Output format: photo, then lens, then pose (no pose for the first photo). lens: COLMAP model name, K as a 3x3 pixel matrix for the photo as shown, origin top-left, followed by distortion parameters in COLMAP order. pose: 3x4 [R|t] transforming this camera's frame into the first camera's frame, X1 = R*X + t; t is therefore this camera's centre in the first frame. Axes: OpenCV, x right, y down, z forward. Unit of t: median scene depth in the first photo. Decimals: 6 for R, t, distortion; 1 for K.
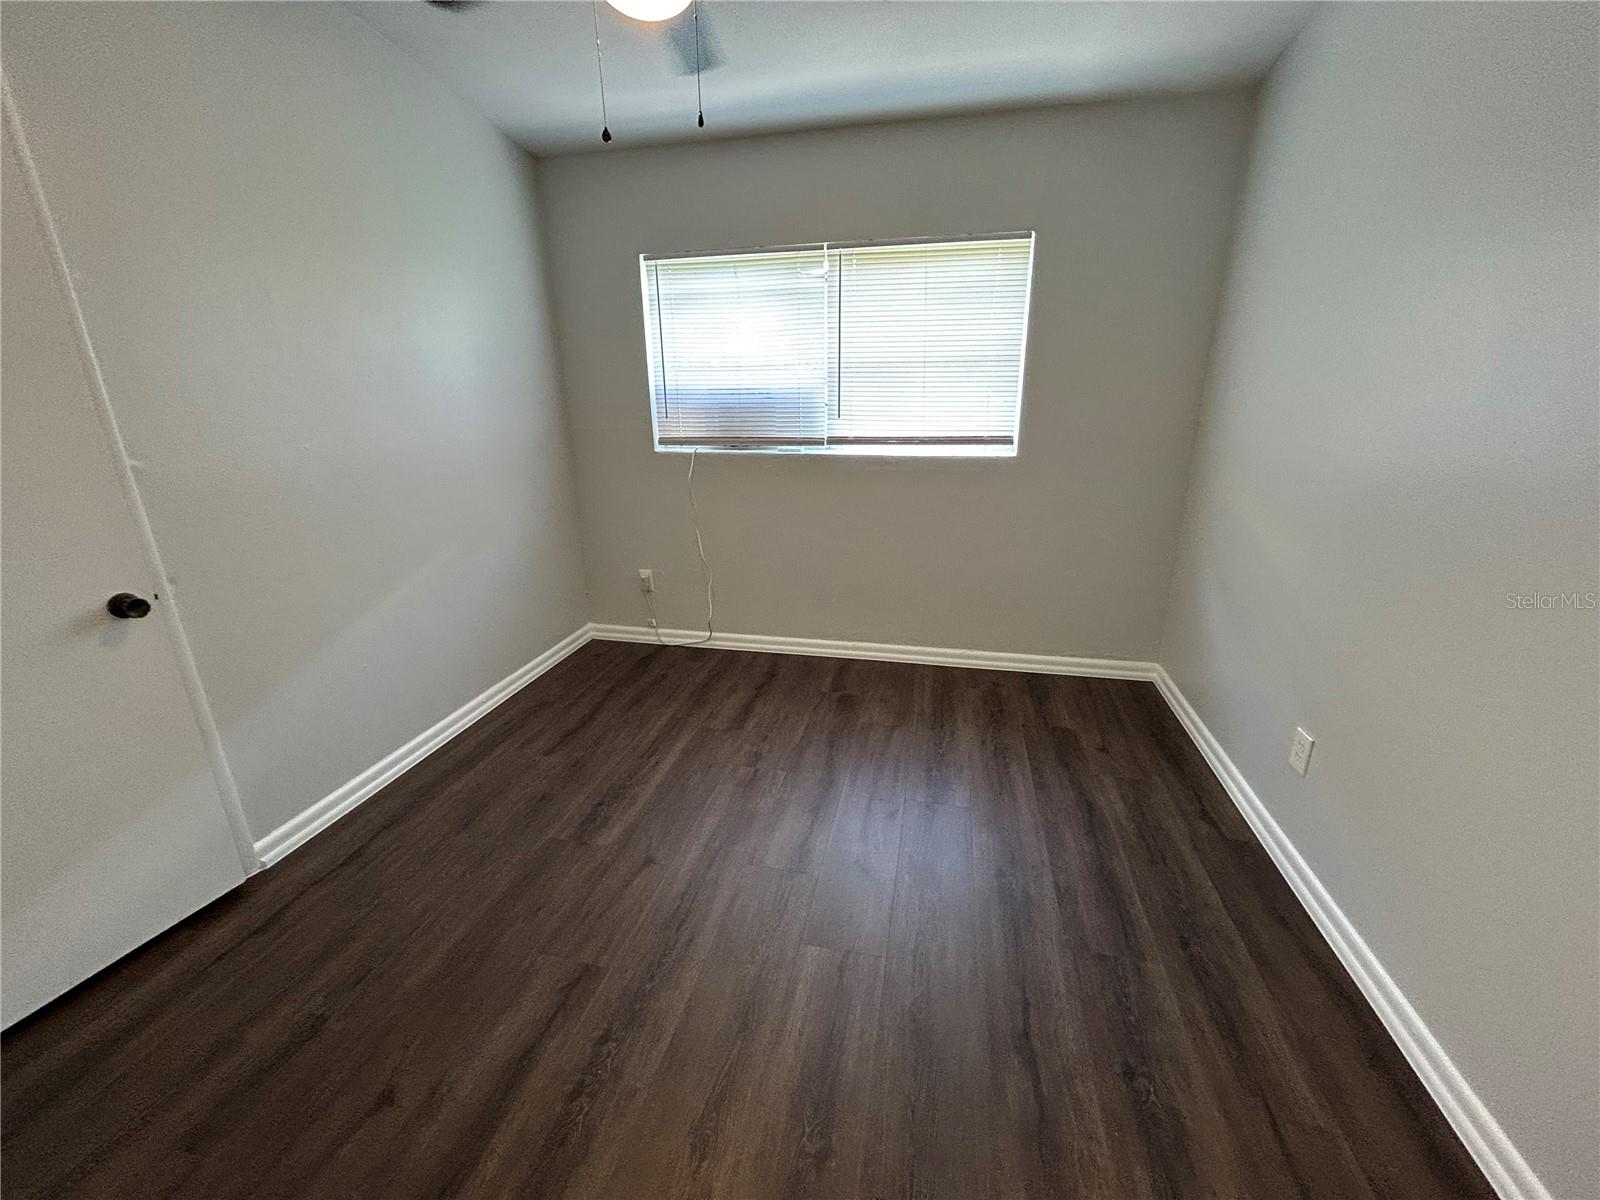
lens RADIAL K [[645.1, 0, 796.7], [0, 645.1, 598.2], [0, 0, 1]] dist [0.000317, -0.000061]
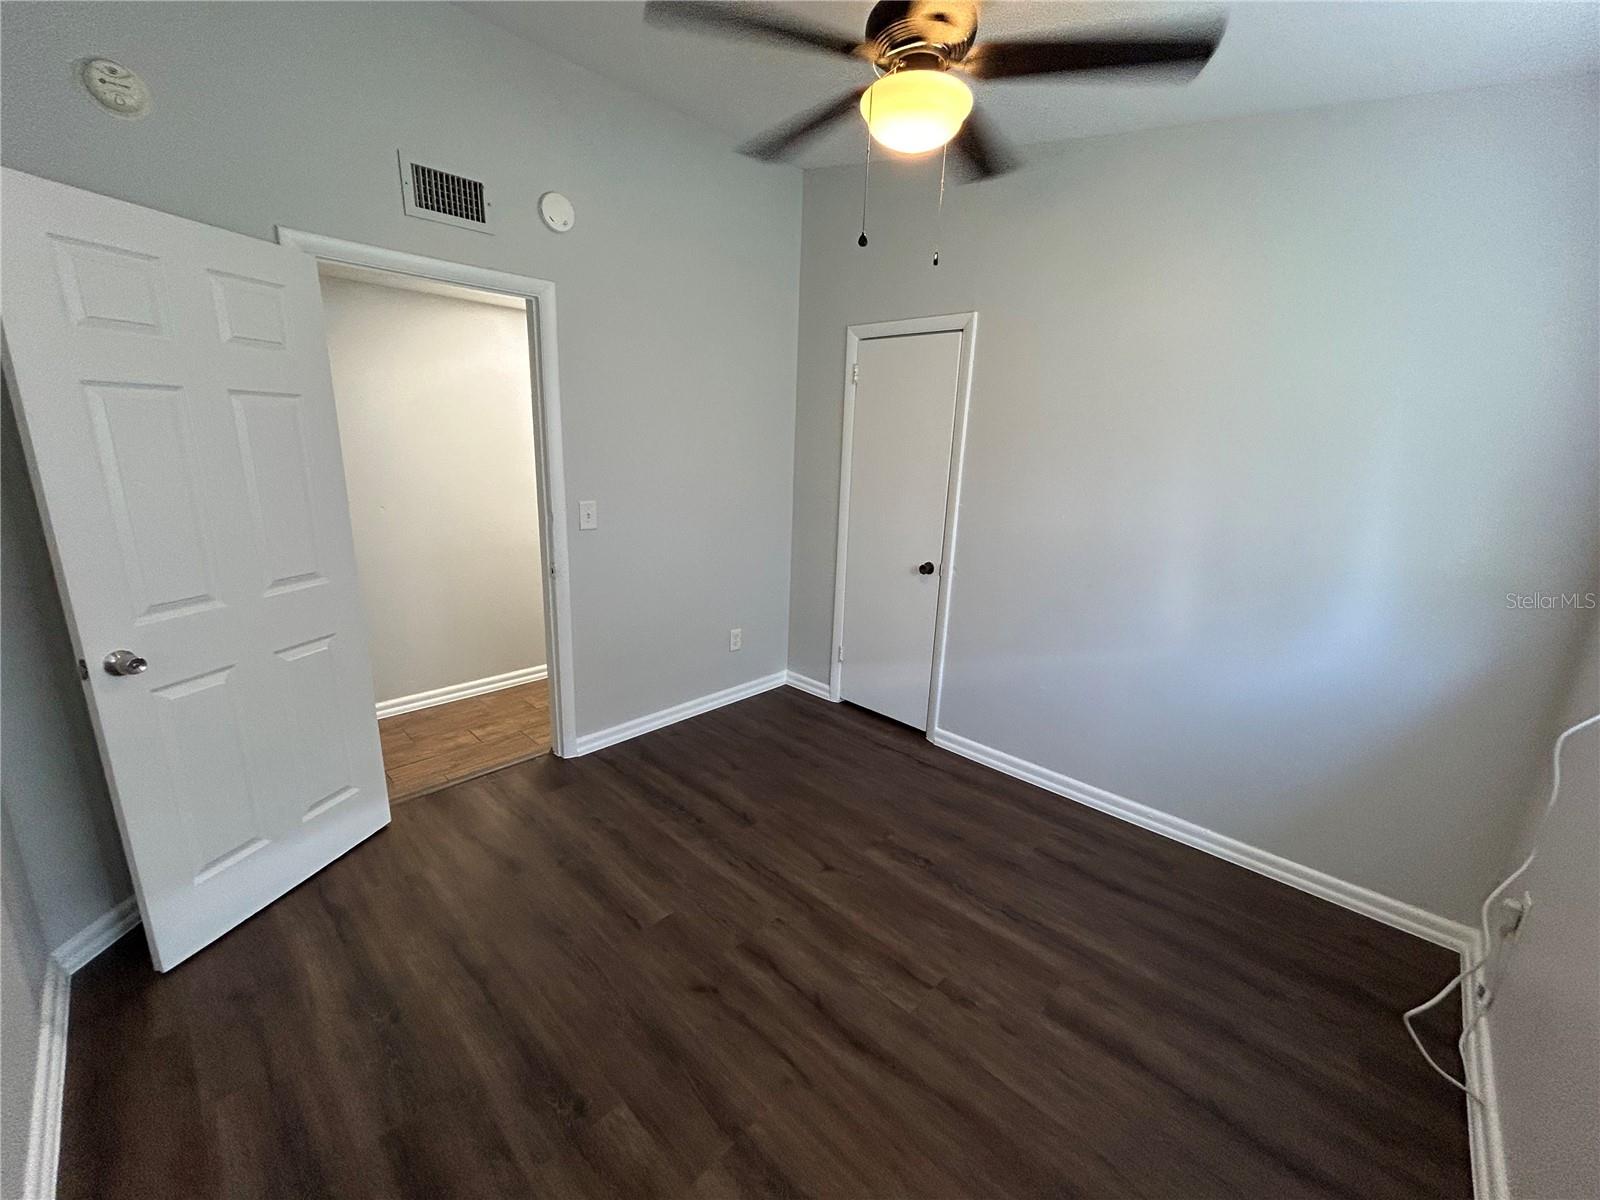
lens RADIAL K [[645.1, 0, 798.4], [0, 645.1, 601.1], [0, 0, 1]] dist [0.000317, -0.000061]
pose [[-0.515776, 0.204425, -0.831977, 0.553098], [-0.294378, 0.869698, 0.396190, -0.378652], [0.804560, 0.449261, -0.388391, 0.981650]]
